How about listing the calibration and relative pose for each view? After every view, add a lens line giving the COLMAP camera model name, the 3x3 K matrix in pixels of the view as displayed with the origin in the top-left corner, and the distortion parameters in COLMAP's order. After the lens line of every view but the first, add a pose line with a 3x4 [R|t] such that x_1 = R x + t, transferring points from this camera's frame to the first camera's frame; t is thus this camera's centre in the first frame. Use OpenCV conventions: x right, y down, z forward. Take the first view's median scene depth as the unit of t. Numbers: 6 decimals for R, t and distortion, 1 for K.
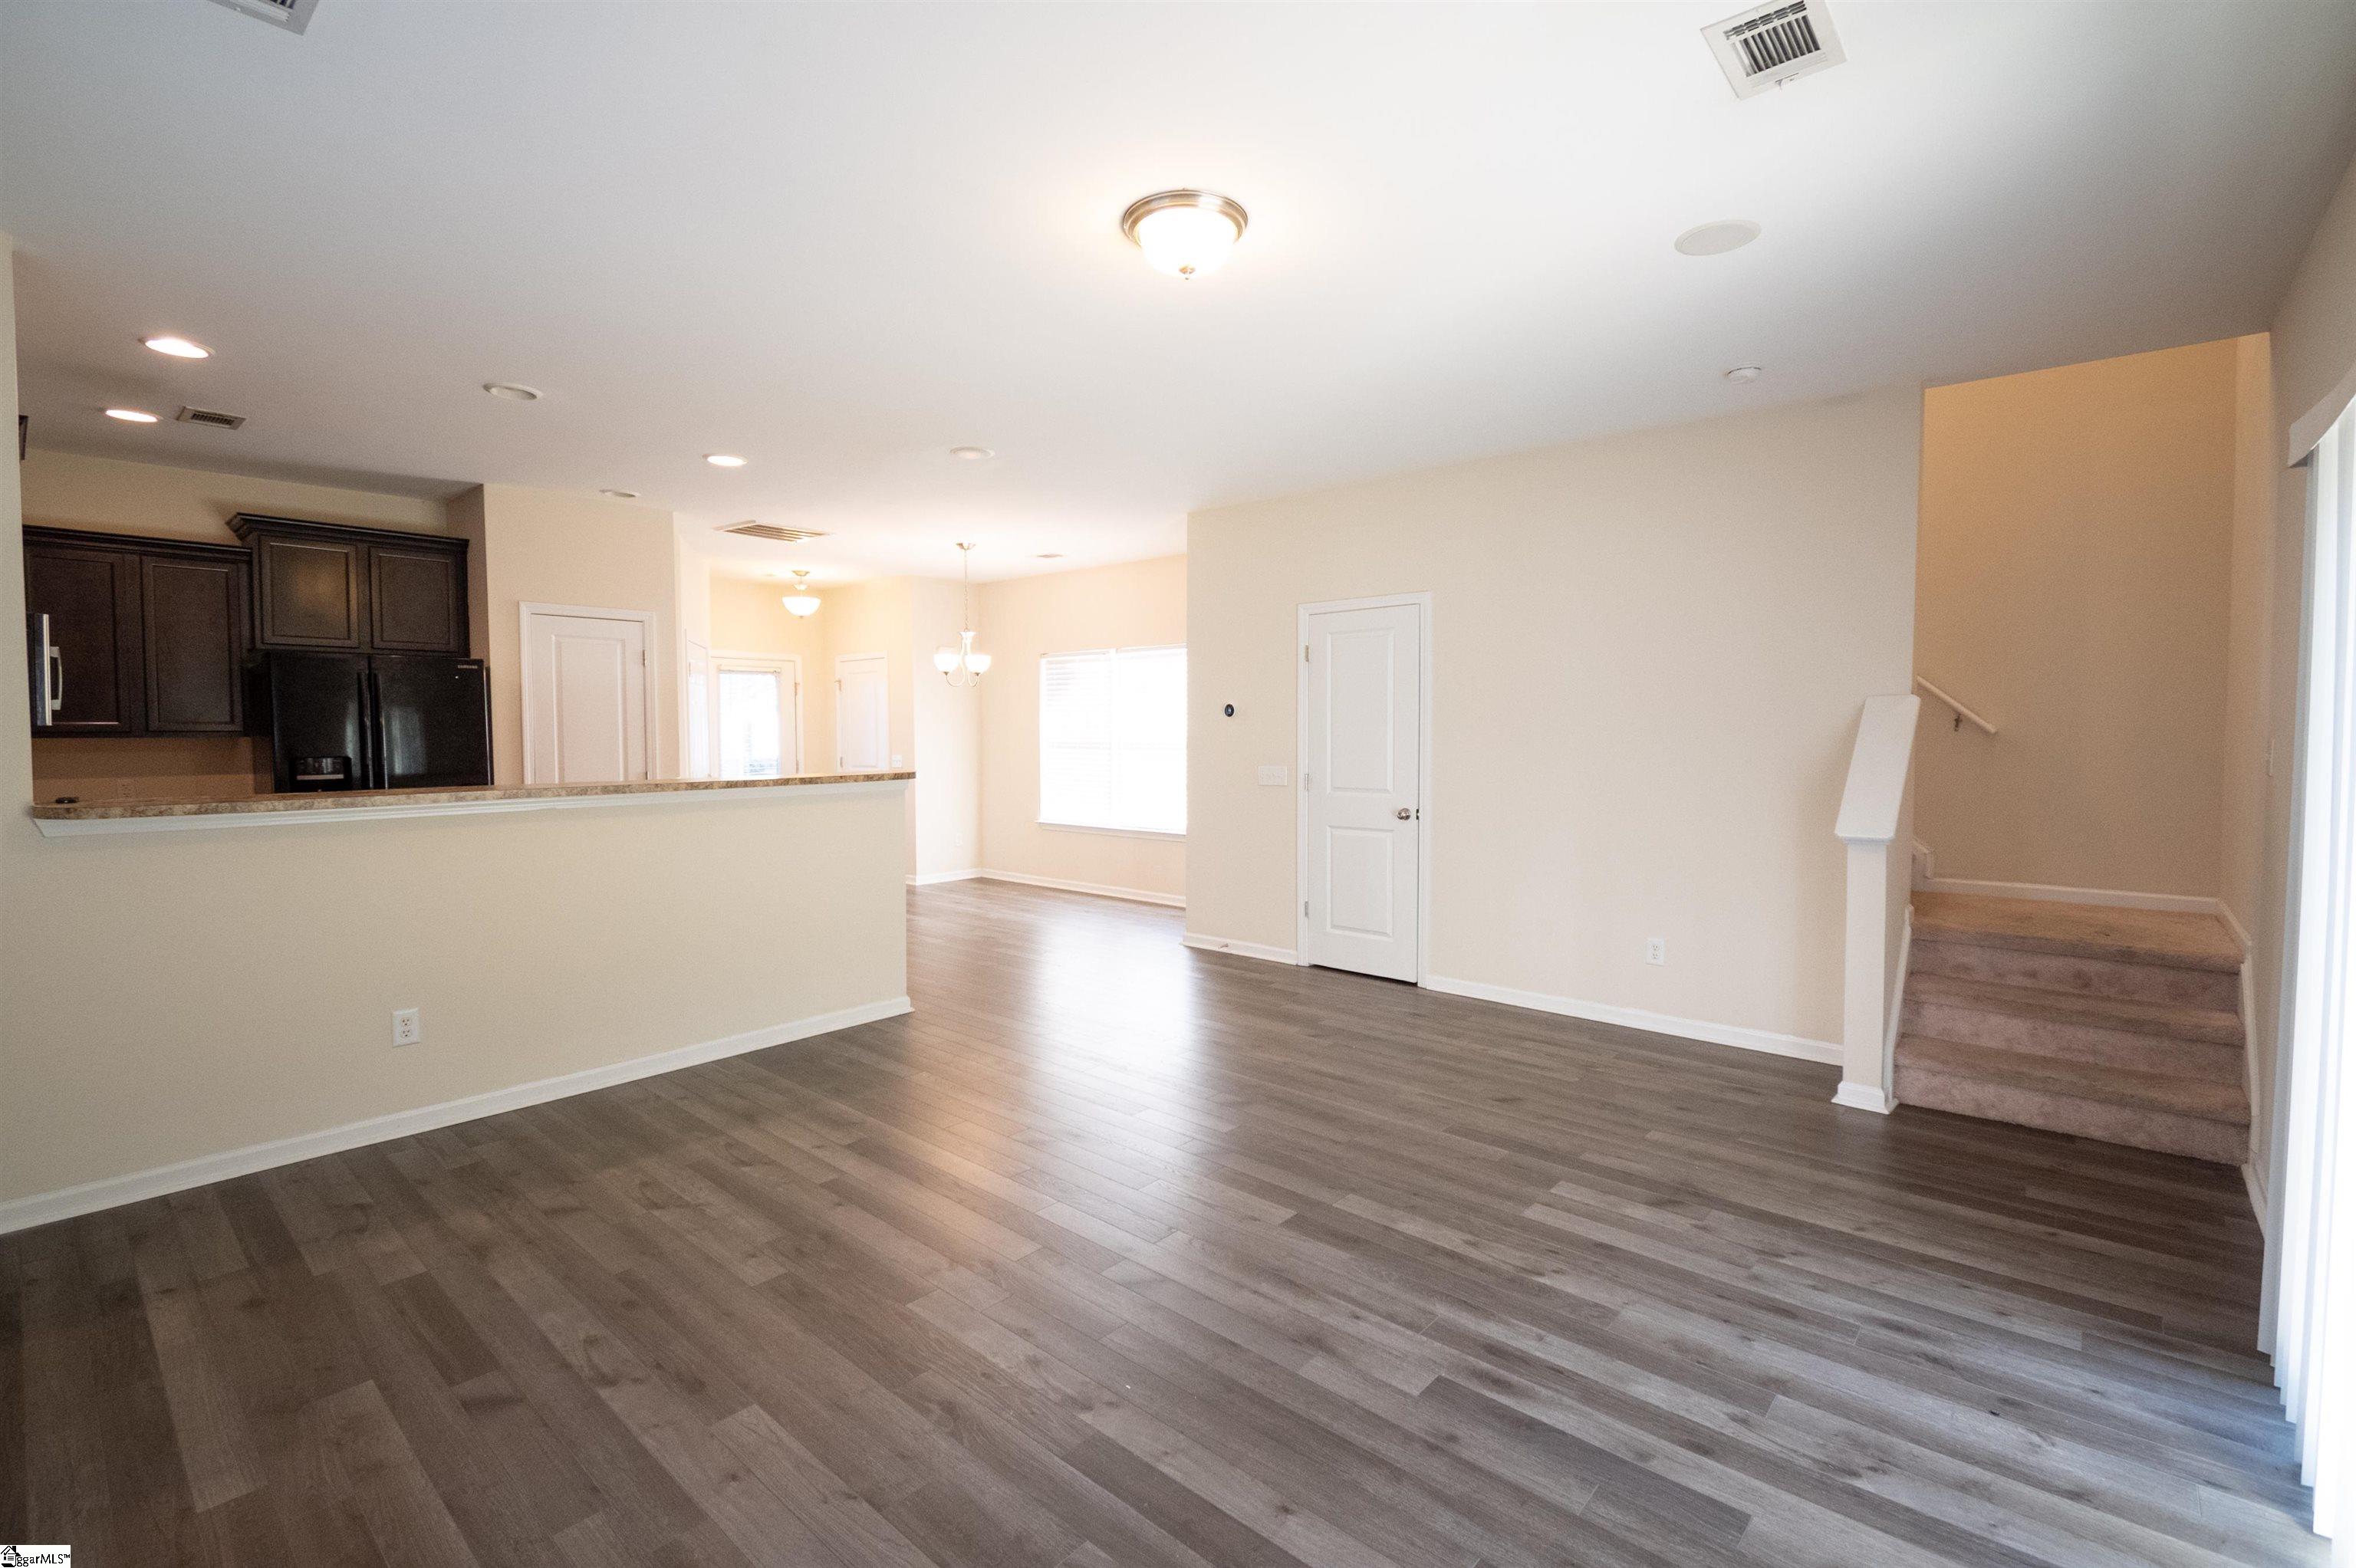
lens RADIAL K [[1042.1, 0, 1169.3], [0, 1042.1, 774.4], [0, 0, 1]] dist [0.008765, -0.007815]
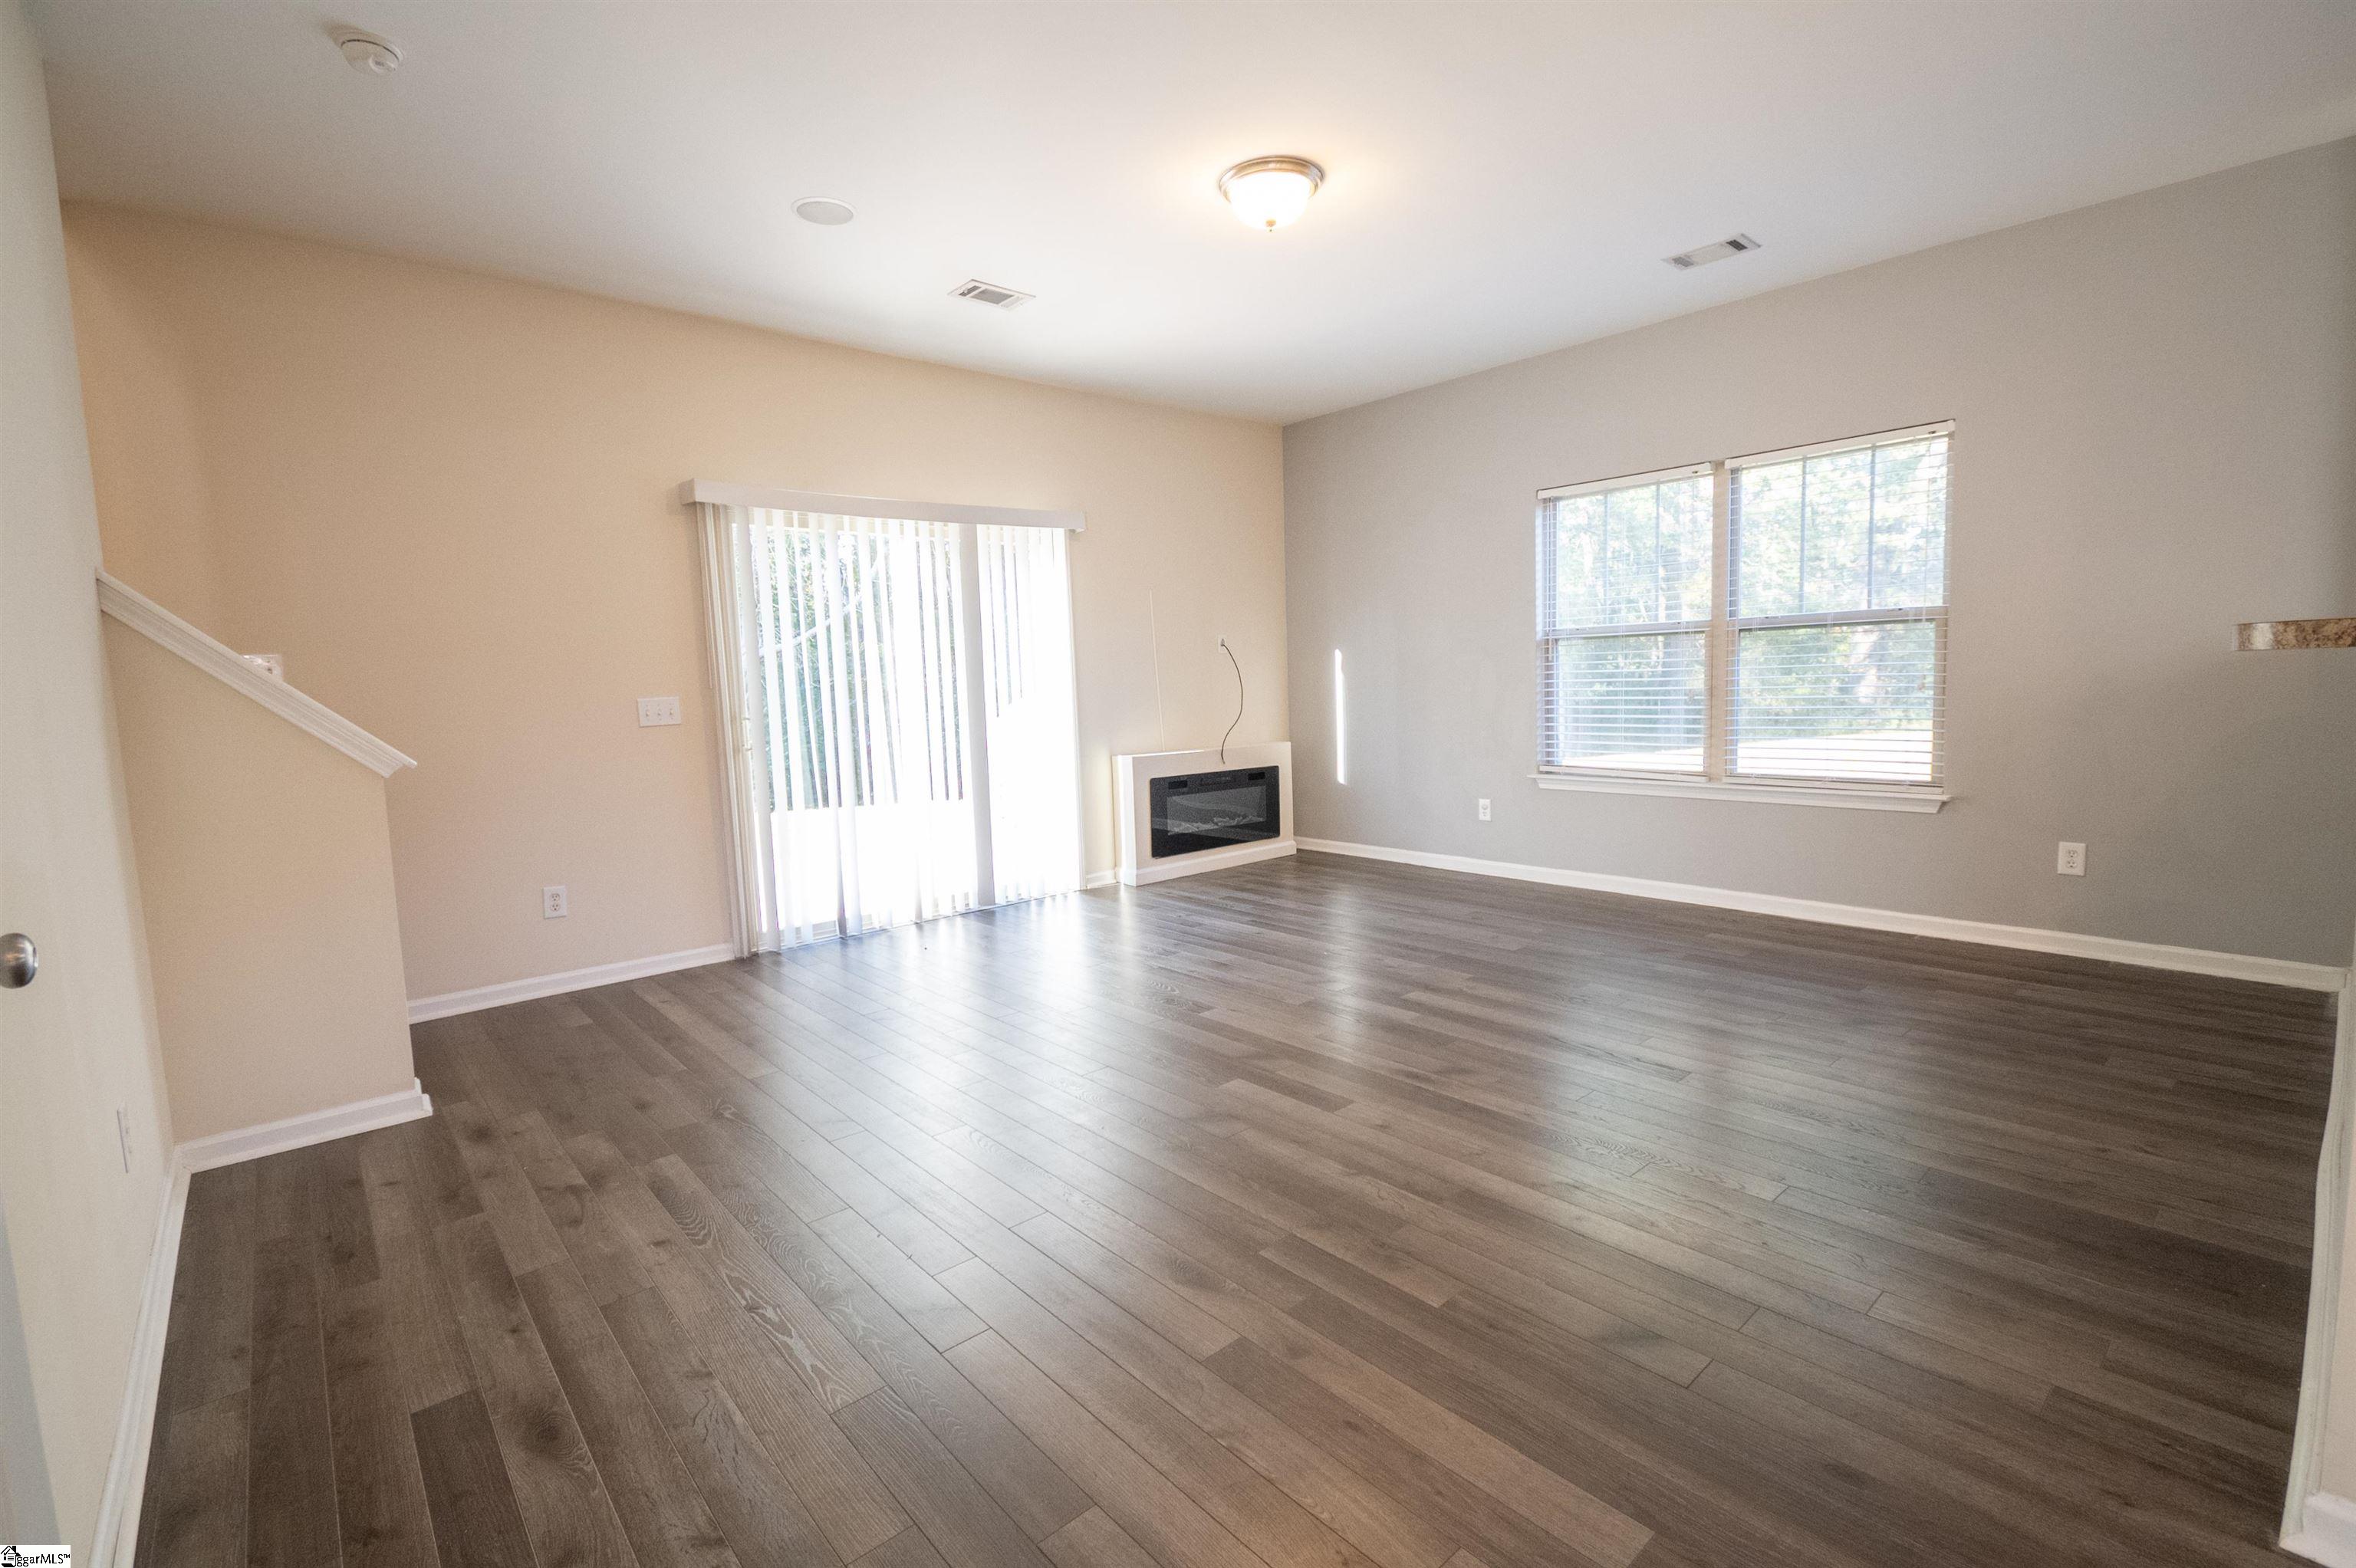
lens RADIAL K [[1042.1, 0, 1169.3], [0, 1042.1, 774.4], [0, 0, 1]] dist [0.008765, -0.007815]
pose [[-0.991555, 0.020132, 0.128112, -0.003428], [0.037942, 0.989686, 0.138135, -0.022467], [-0.124009, 0.141830, -0.982093, 2.177101]]
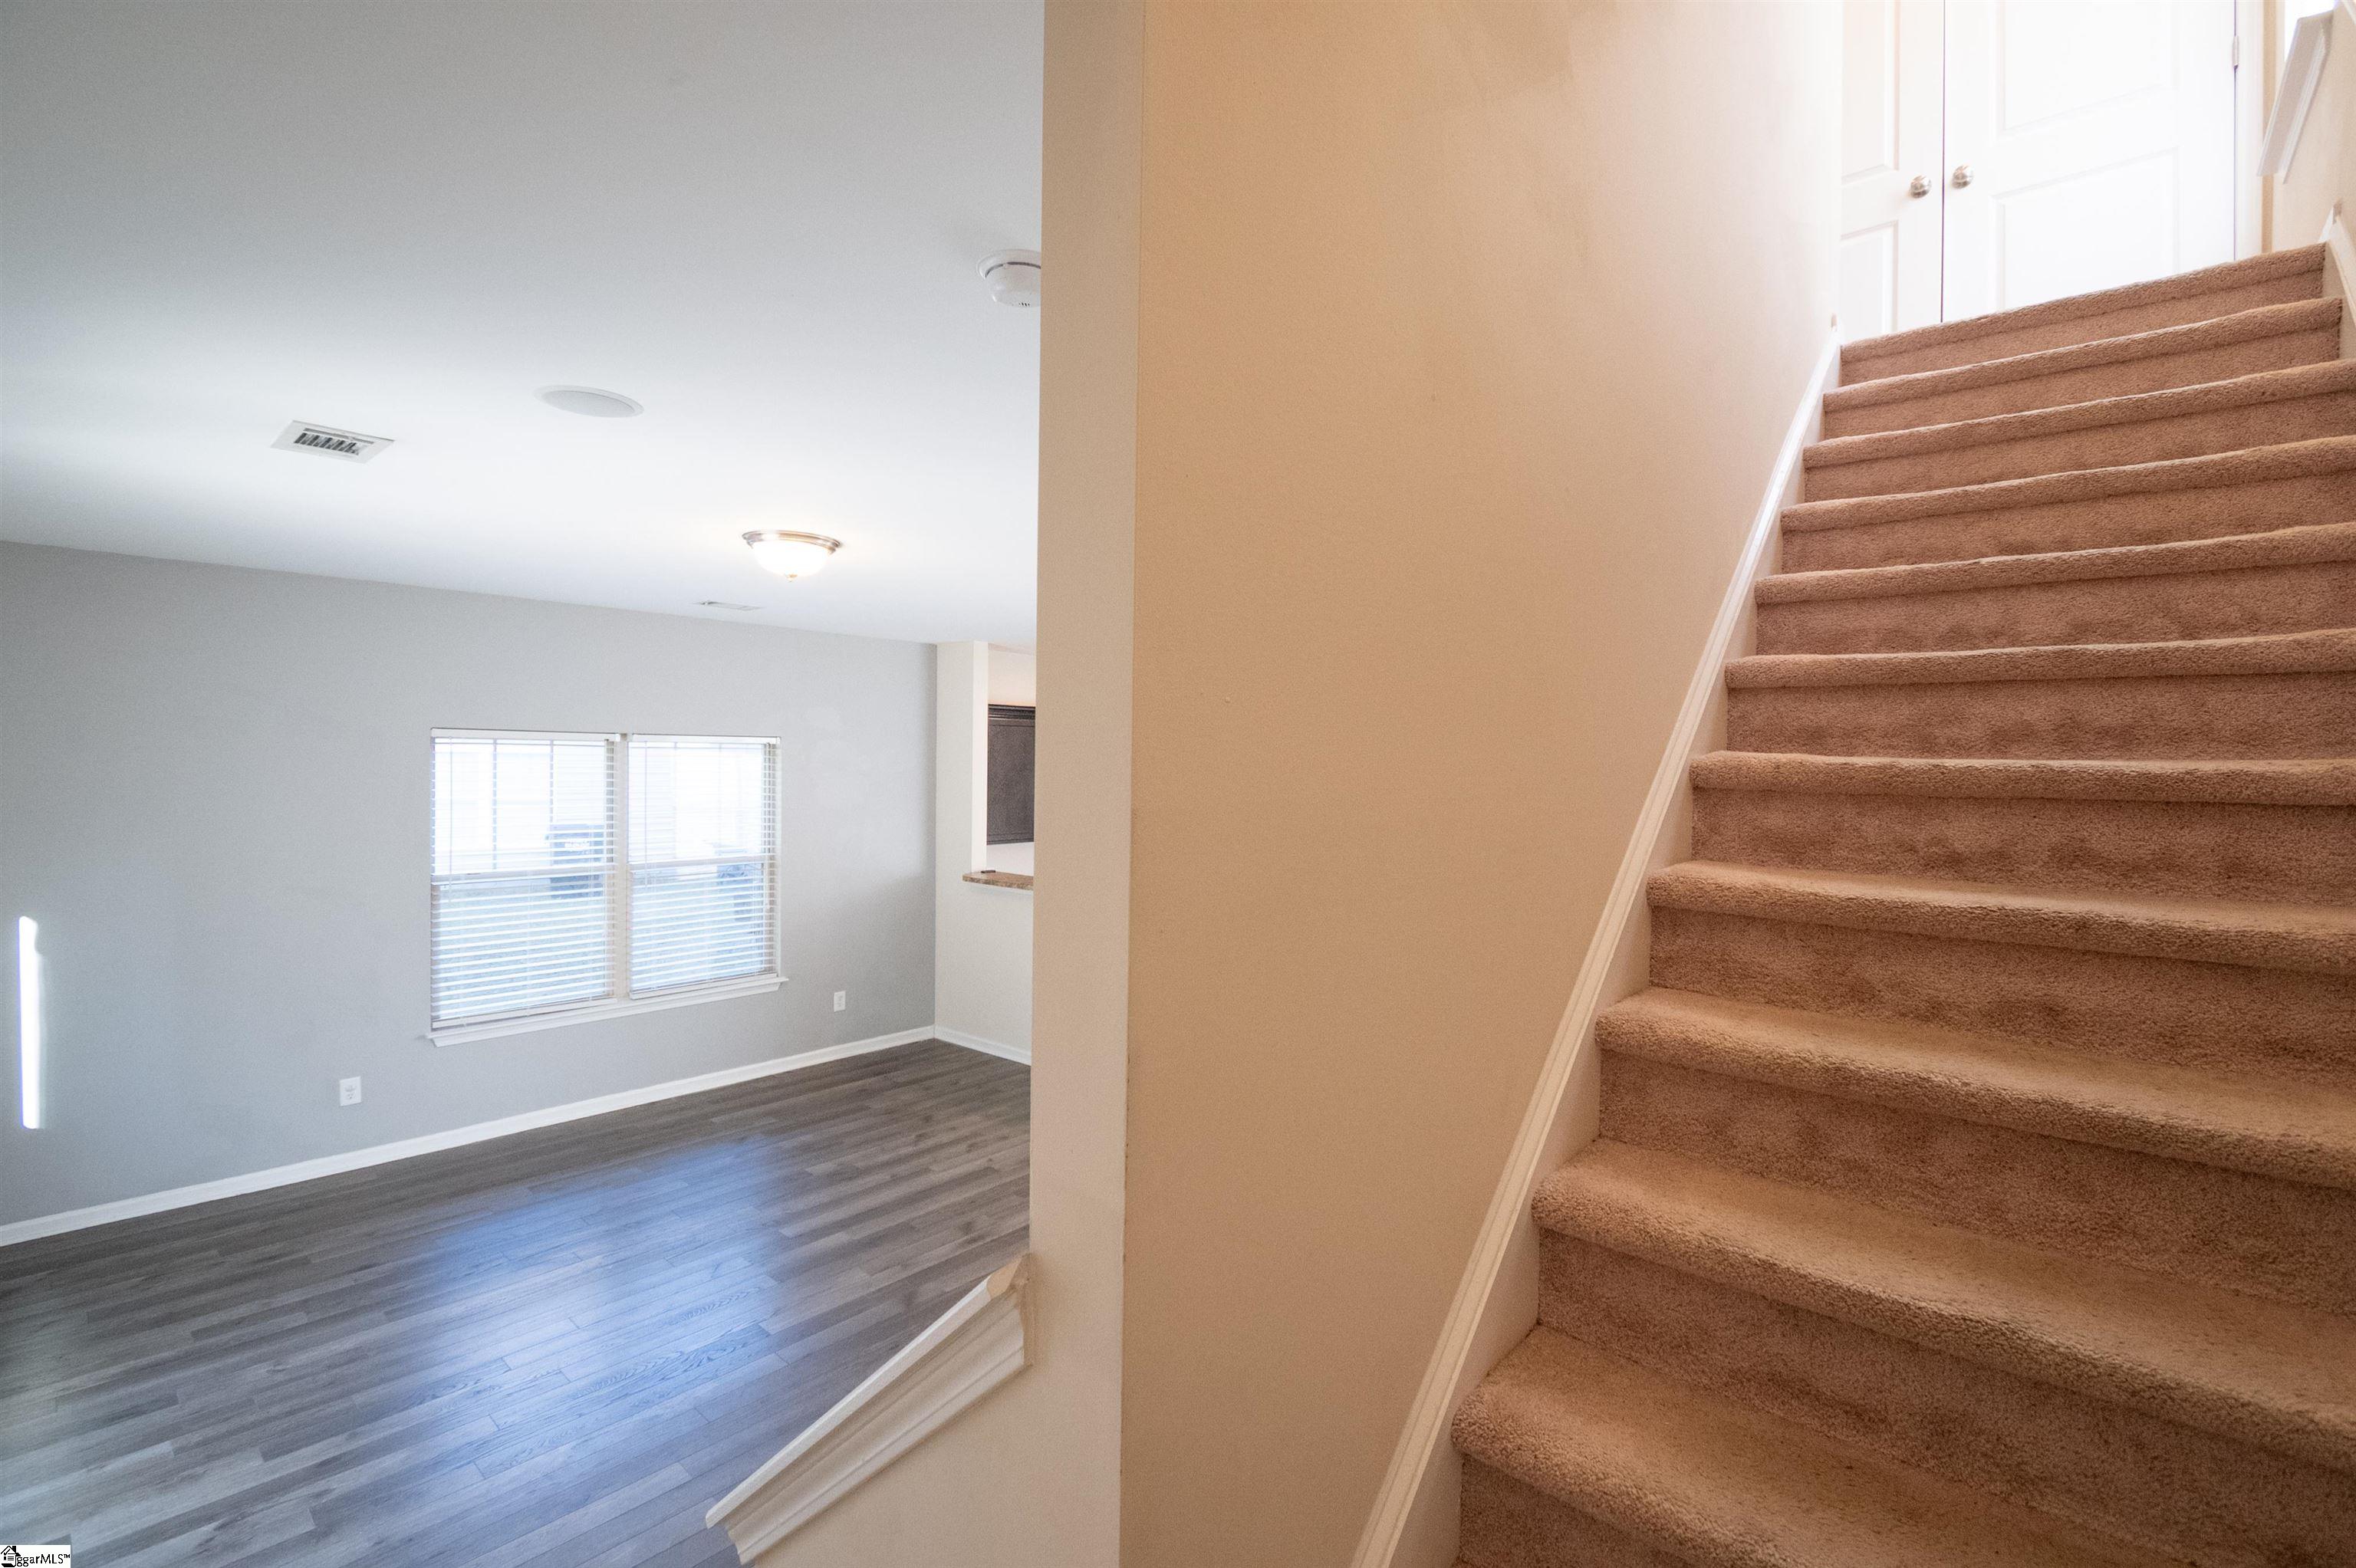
lens RADIAL K [[1042.1, 0, 1169.3], [0, 1042.1, 774.4], [0, 0, 1]] dist [0.008765, -0.007815]
pose [[-0.003956, 0.012307, -0.999916, 1.304176], [-0.048085, 0.998765, 0.012483, -0.246893], [0.998835, 0.048130, -0.003360, 1.436569]]
